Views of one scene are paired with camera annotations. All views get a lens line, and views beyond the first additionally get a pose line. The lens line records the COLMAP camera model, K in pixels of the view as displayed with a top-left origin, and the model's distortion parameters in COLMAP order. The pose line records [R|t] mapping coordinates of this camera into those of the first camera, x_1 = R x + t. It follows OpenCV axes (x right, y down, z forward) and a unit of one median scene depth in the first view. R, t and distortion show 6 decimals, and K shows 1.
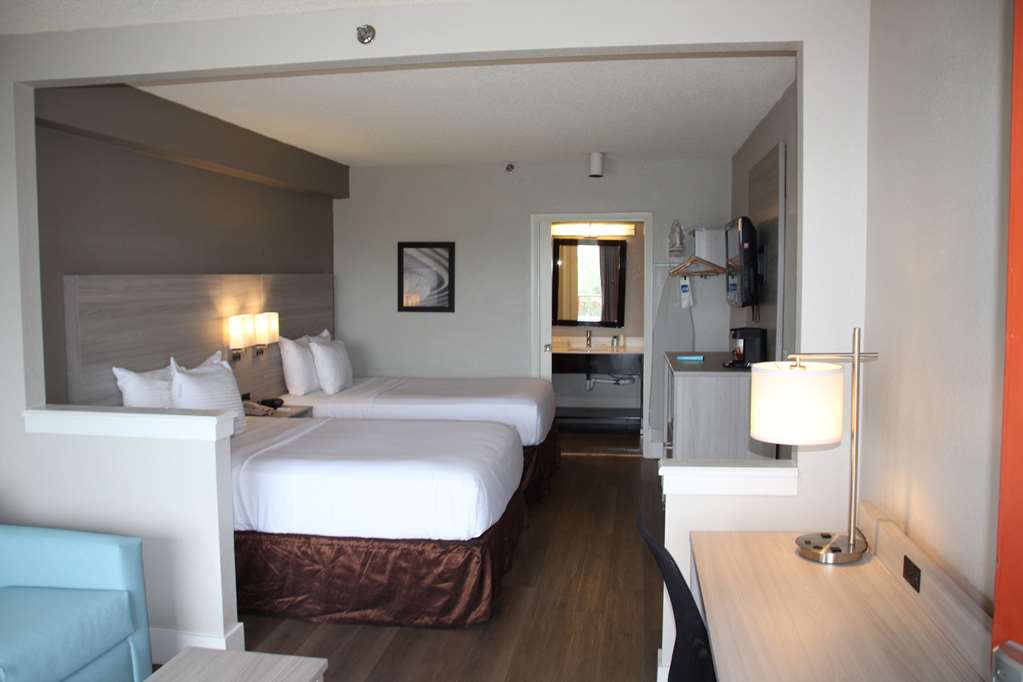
lens RADIAL K [[847.2, 0, 511.5], [0, 847.2, 341.0], [0, 0, 1]] dist [-0.181125, 0.171115]
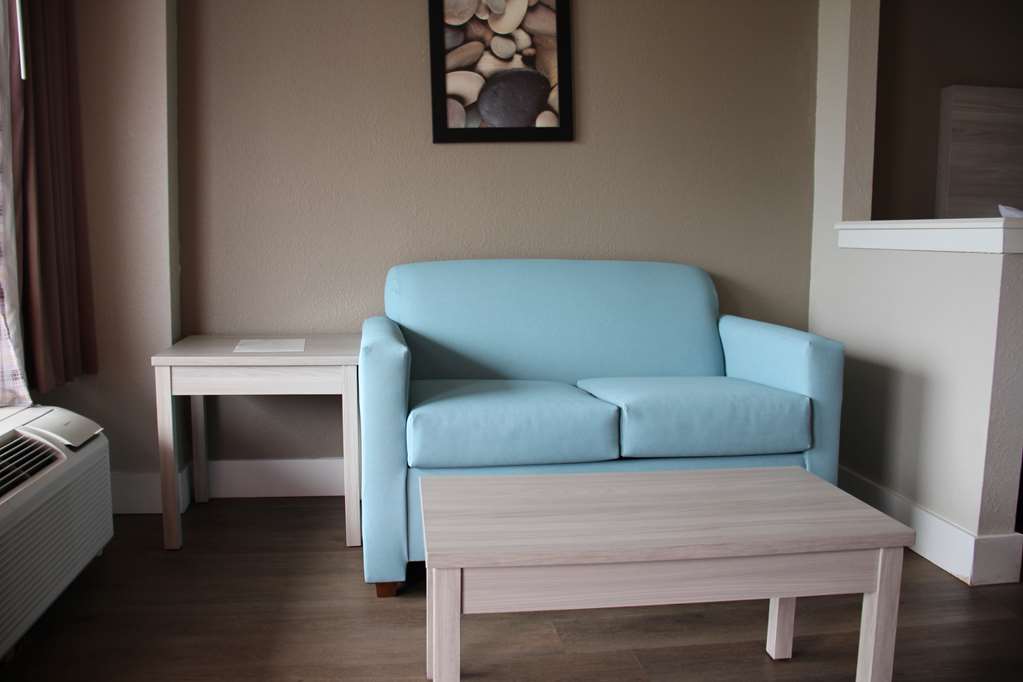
lens RADIAL K [[847.2, 0, 511.5], [0, 847.2, 341.0], [0, 0, 1]] dist [-0.181125, 0.171115]
pose [[0.288440, 0.121452, -0.949764, 0.127416], [-0.088427, 0.991063, 0.099878, 0.113161], [0.953406, 0.055176, 0.296602, 0.282790]]
